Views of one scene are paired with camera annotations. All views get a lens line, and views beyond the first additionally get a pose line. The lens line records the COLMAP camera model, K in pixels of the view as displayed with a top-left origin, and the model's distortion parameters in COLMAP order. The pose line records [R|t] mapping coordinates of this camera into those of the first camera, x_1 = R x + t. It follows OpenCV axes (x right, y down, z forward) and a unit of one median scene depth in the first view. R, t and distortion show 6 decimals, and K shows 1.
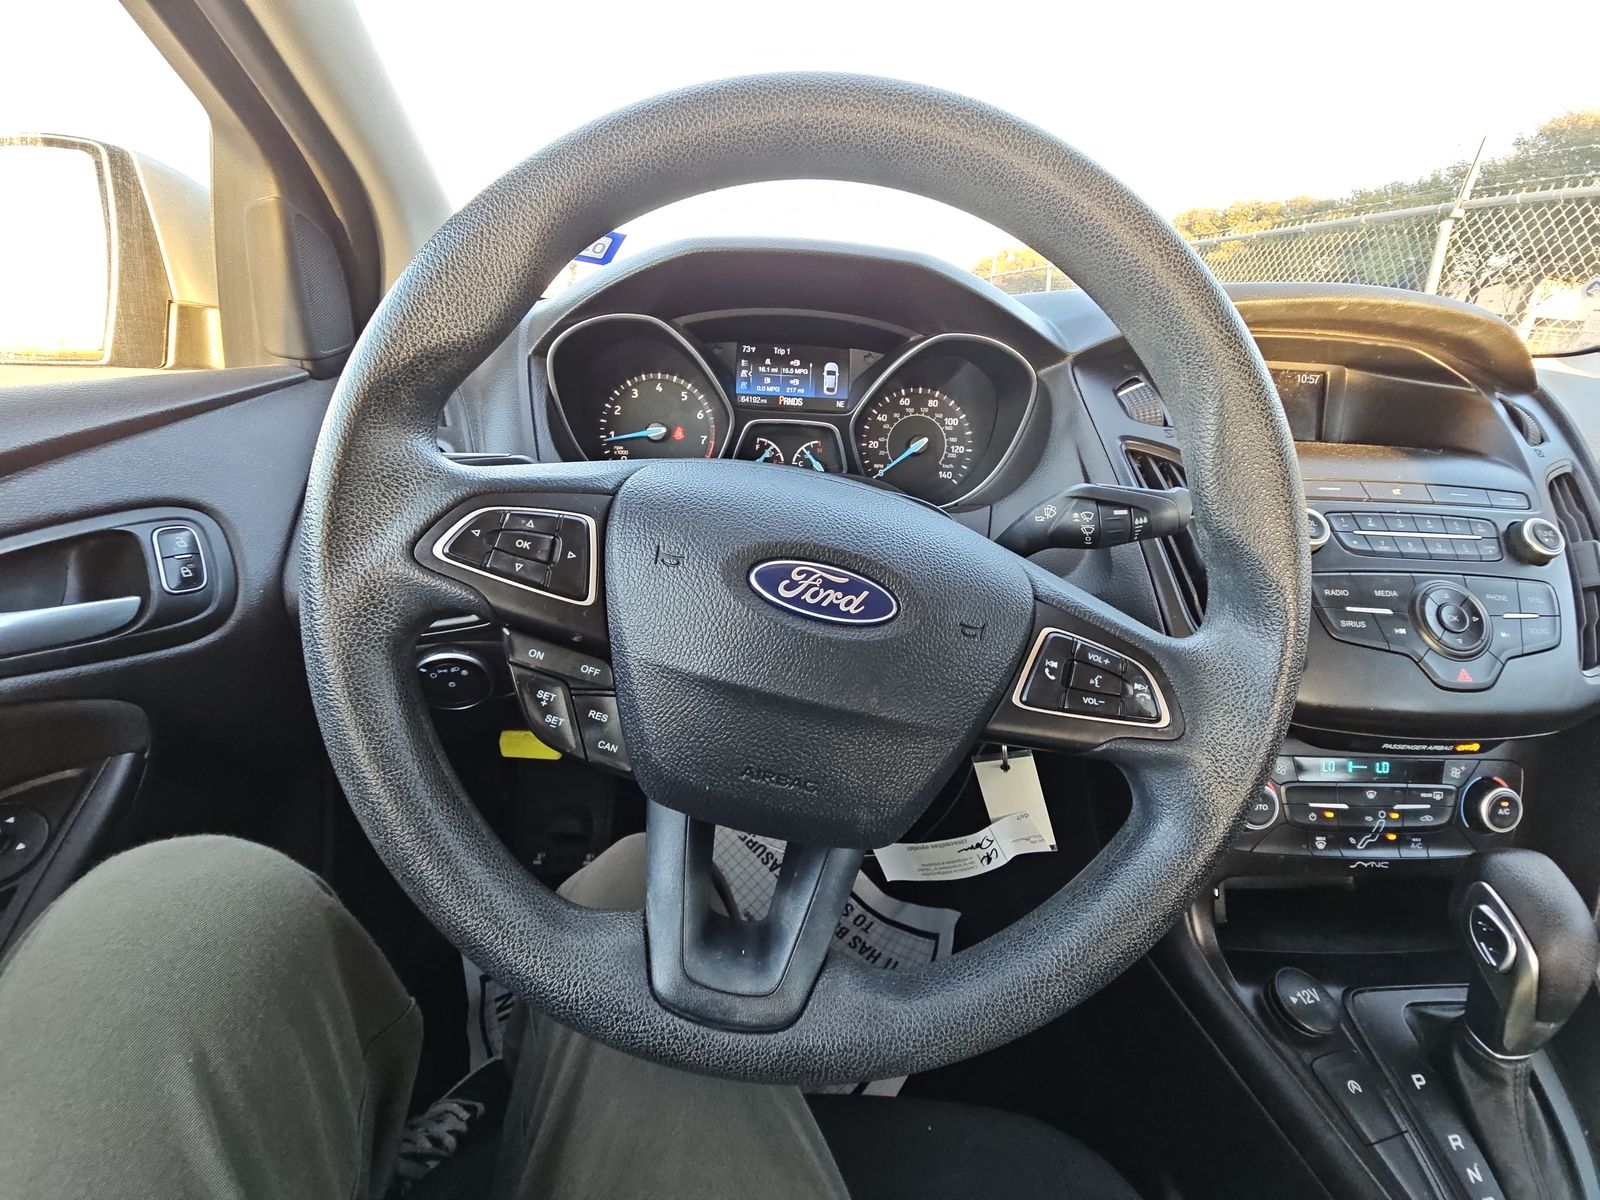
lens RADIAL K [[642.9, 0, 785.5], [0, 642.9, 593.1], [0, 0, 1]] dist [0.011576, -0.011517]
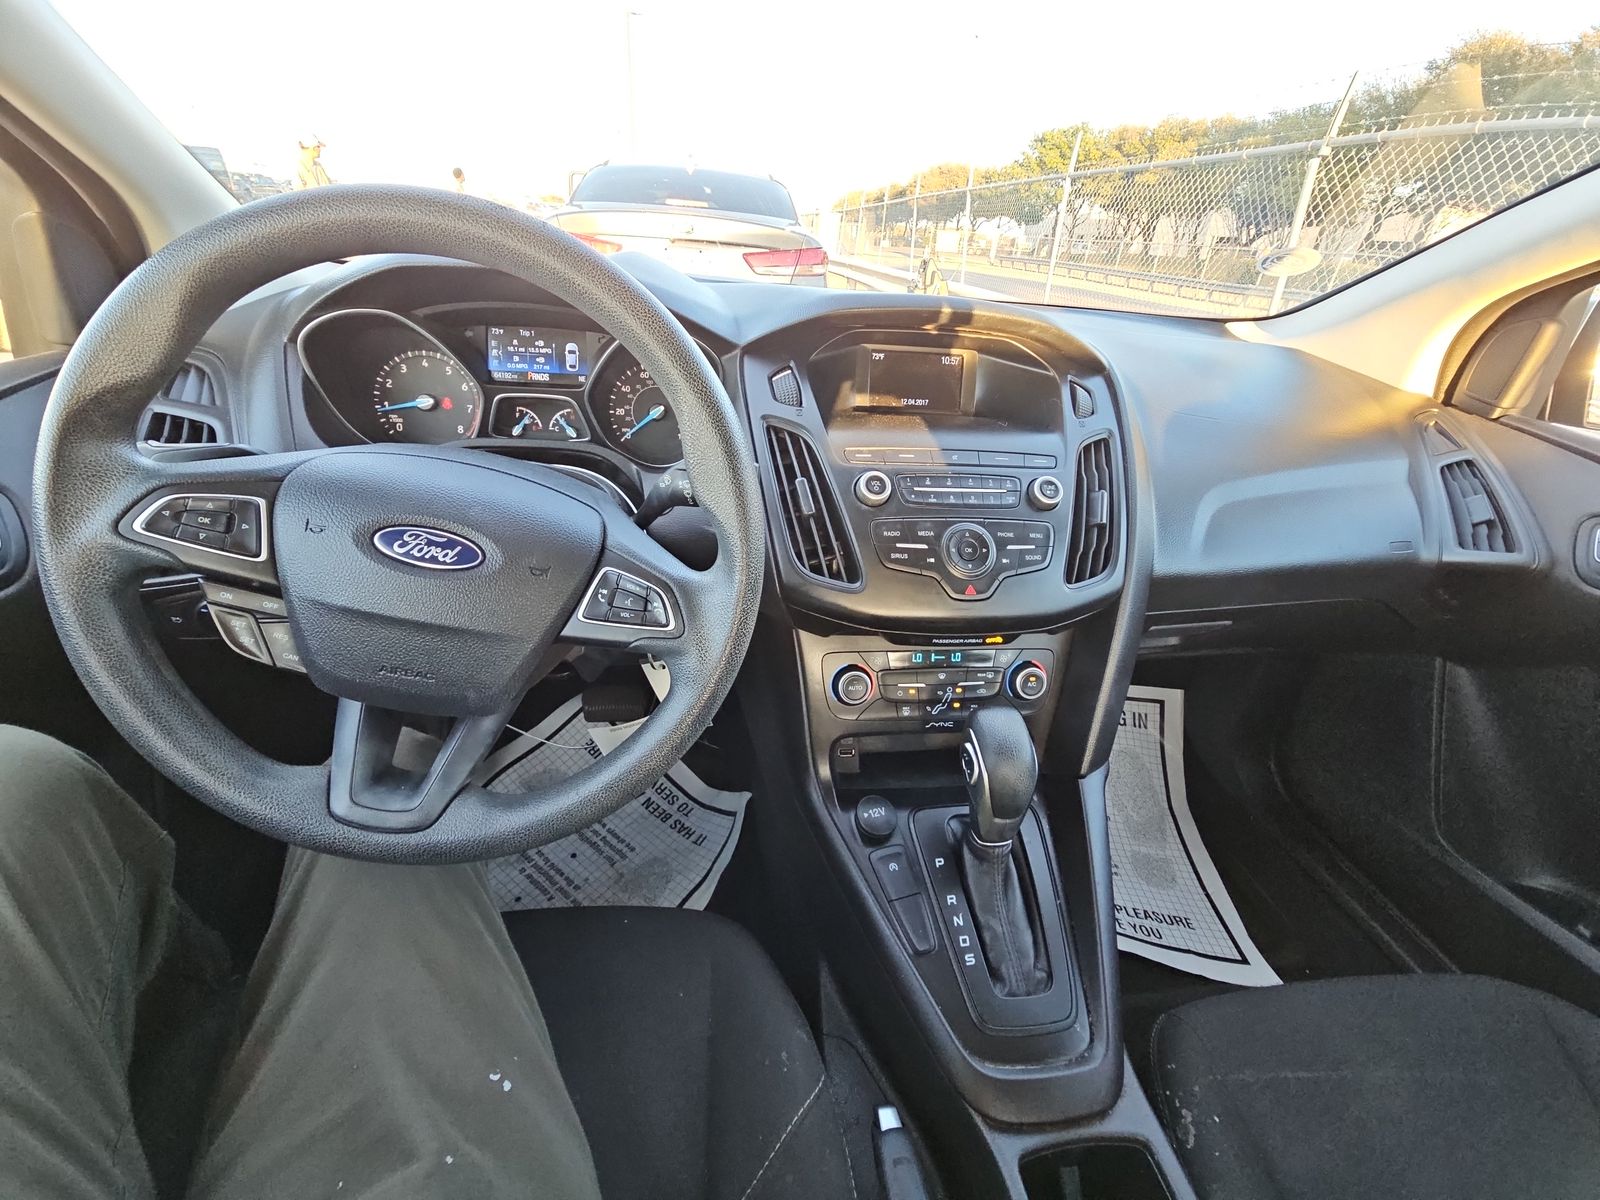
lens RADIAL K [[644.0, 0, 790.8], [0, 644.0, 591.3], [0, 0, 1]] dist [0.003205, -0.003199]
pose [[0.995340, -0.030518, 0.091475, 0.352529], [0.020886, 0.994309, 0.104464, -0.018920], [-0.094142, -0.102066, 0.990313, -0.262399]]
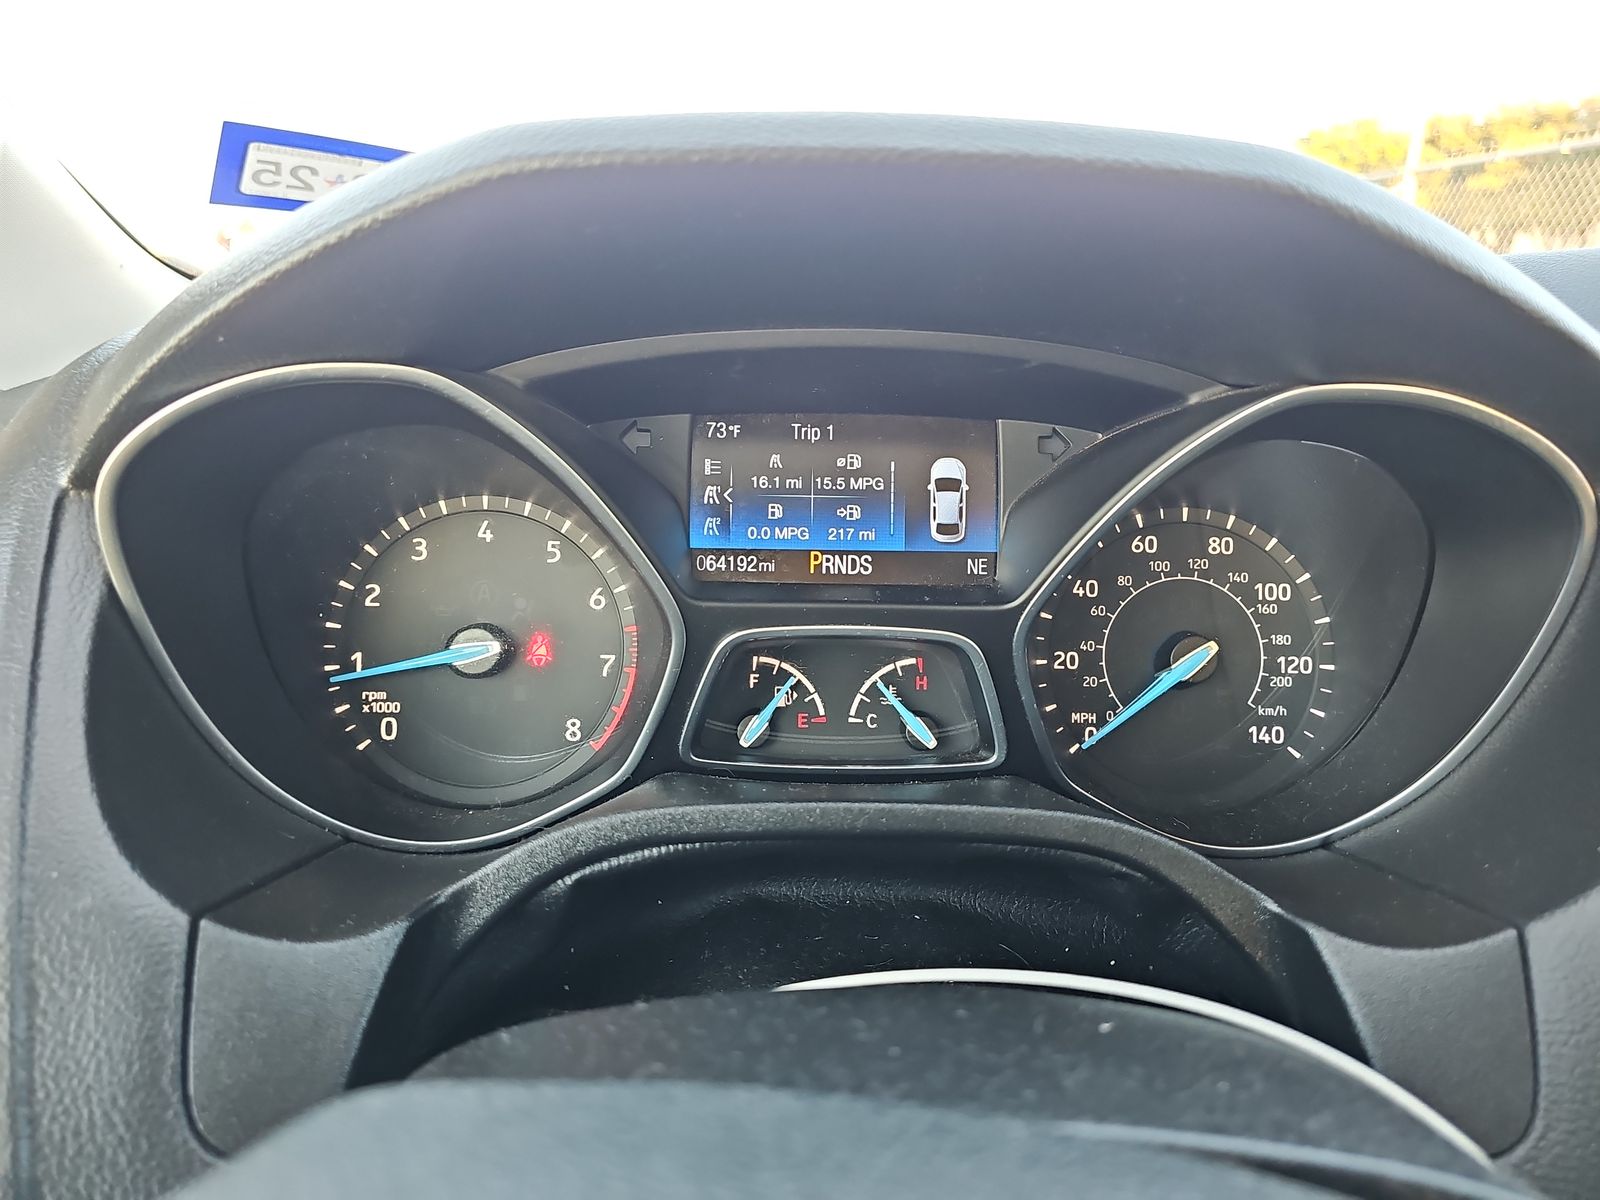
lens RADIAL K [[1042.4, 0, 800.0], [0, 1042.4, 600.0], [0, 0, 1]] dist [0.057505, -0.070287]
pose [[0.999474, -0.029778, -0.012867, -0.007971], [0.027950, 0.991843, -0.124364, -0.206638], [0.016465, 0.123939, 0.992153, 0.419973]]
